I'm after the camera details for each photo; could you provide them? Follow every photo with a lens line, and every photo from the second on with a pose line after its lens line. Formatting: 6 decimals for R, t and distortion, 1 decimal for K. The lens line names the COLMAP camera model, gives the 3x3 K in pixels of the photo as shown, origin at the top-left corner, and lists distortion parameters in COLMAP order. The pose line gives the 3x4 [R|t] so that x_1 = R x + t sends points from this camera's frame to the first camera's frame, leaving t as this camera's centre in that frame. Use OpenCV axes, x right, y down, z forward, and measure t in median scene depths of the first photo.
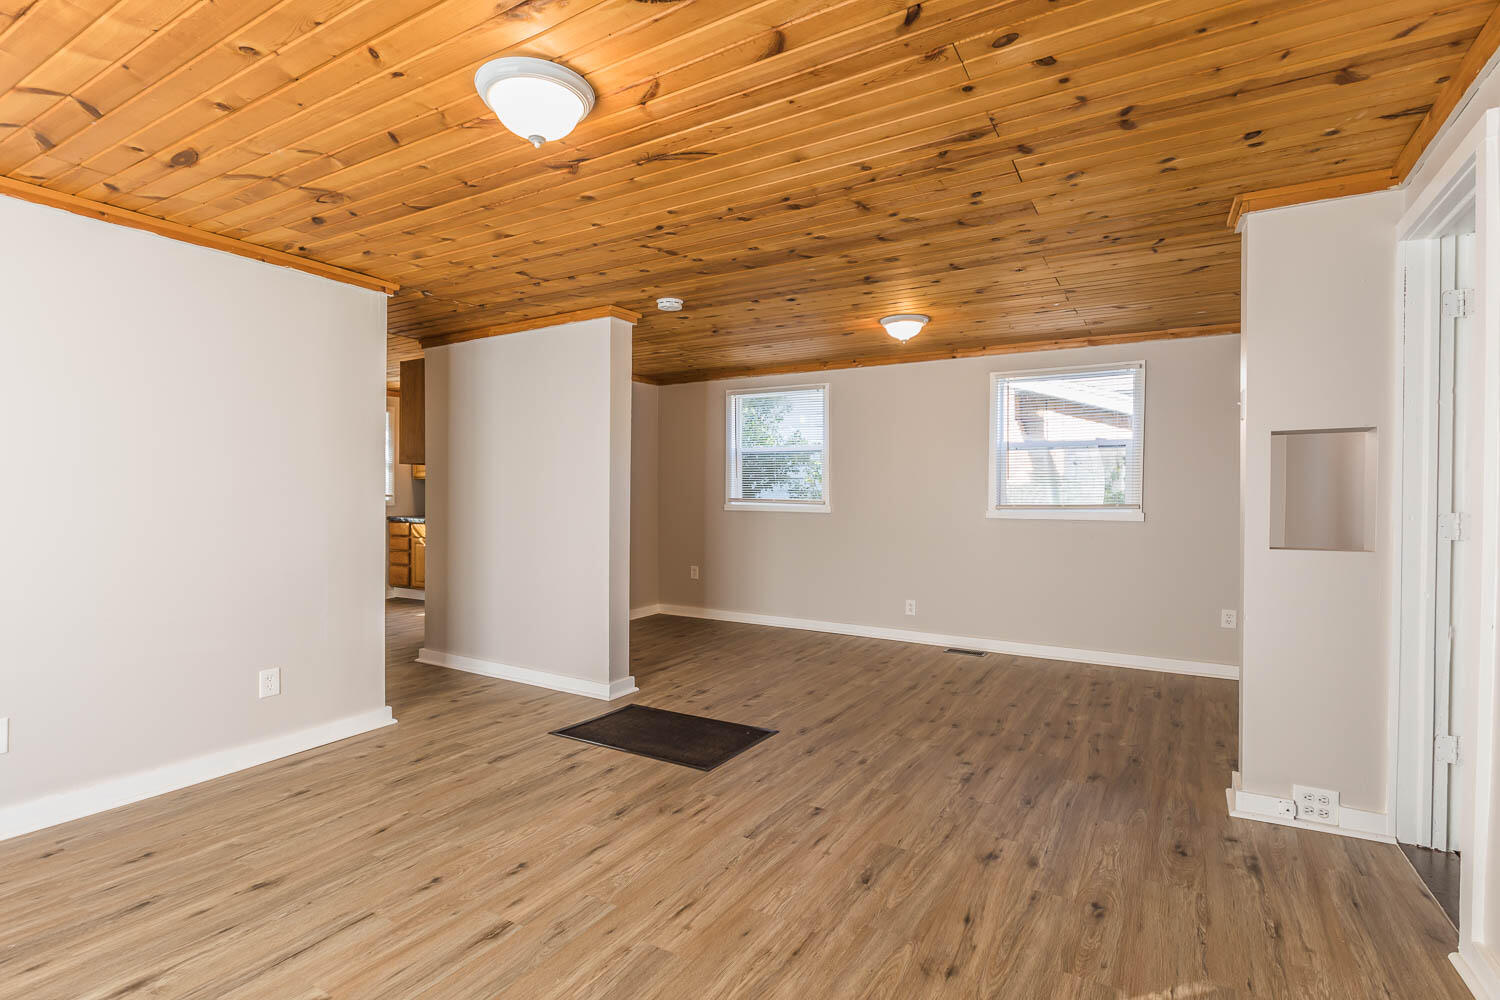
lens RADIAL K [[712.7, 0, 744.2], [0, 712.7, 498.8], [0, 0, 1]] dist [-0.000023, -0.000079]
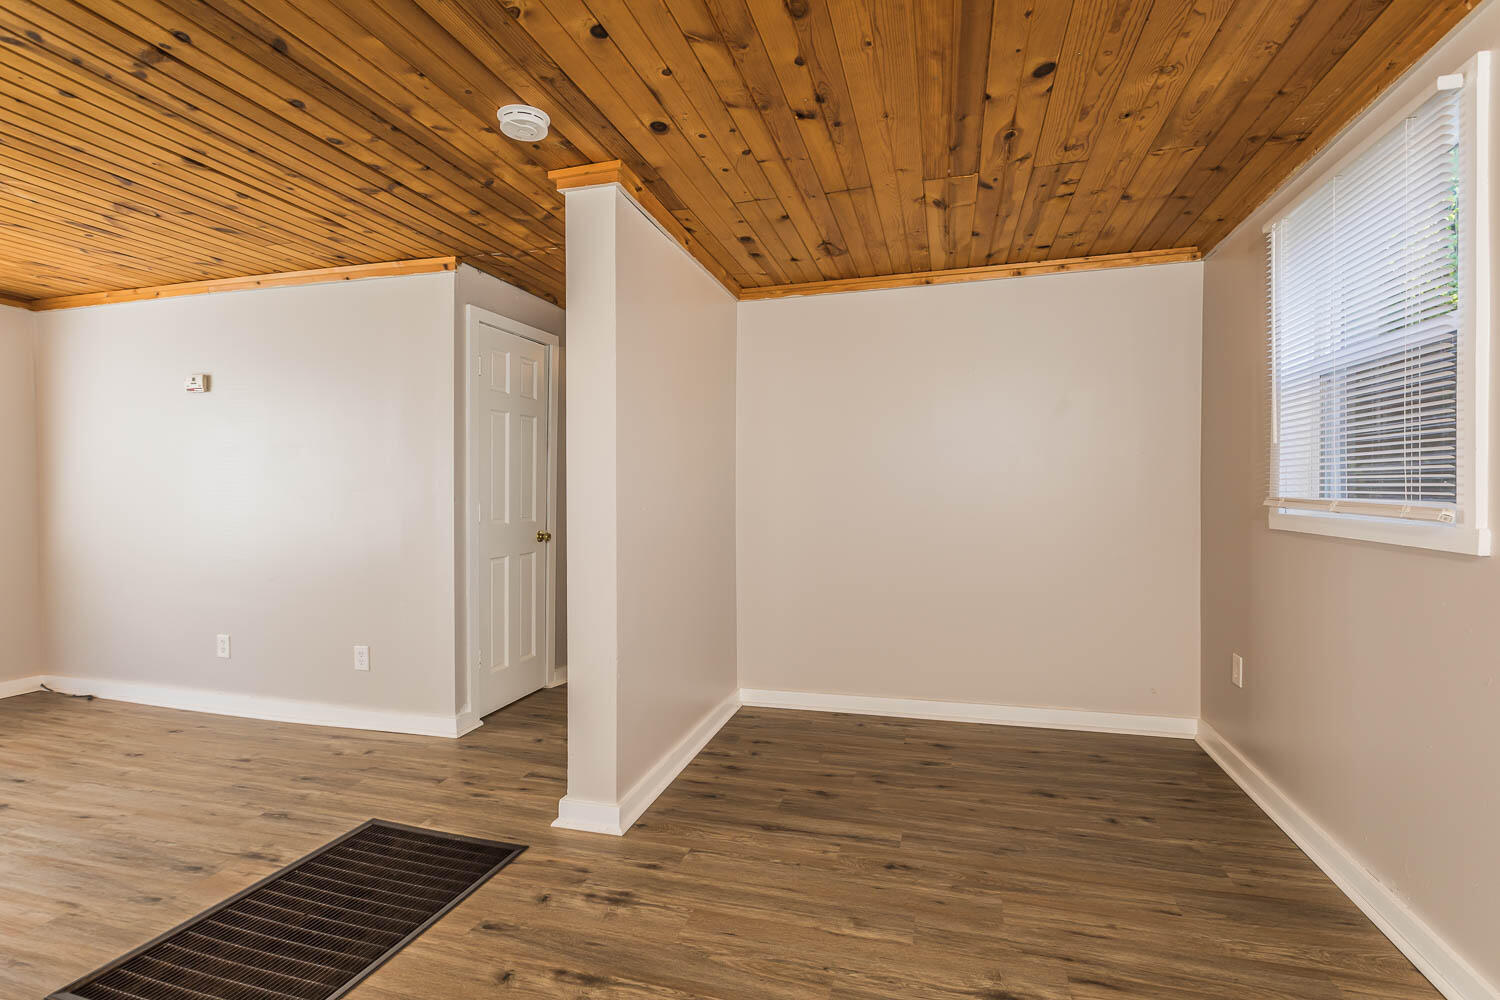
lens RADIAL K [[707.4, 0, 756.1], [0, 707.4, 502.3], [0, 0, 1]] dist [-0.001106, -0.001892]
pose [[0.276831, 0.008308, -0.960883, 0.622282], [-0.008236, 0.999946, 0.006273, 0.003072], [0.960883, 0.006178, 0.276885, 1.423151]]
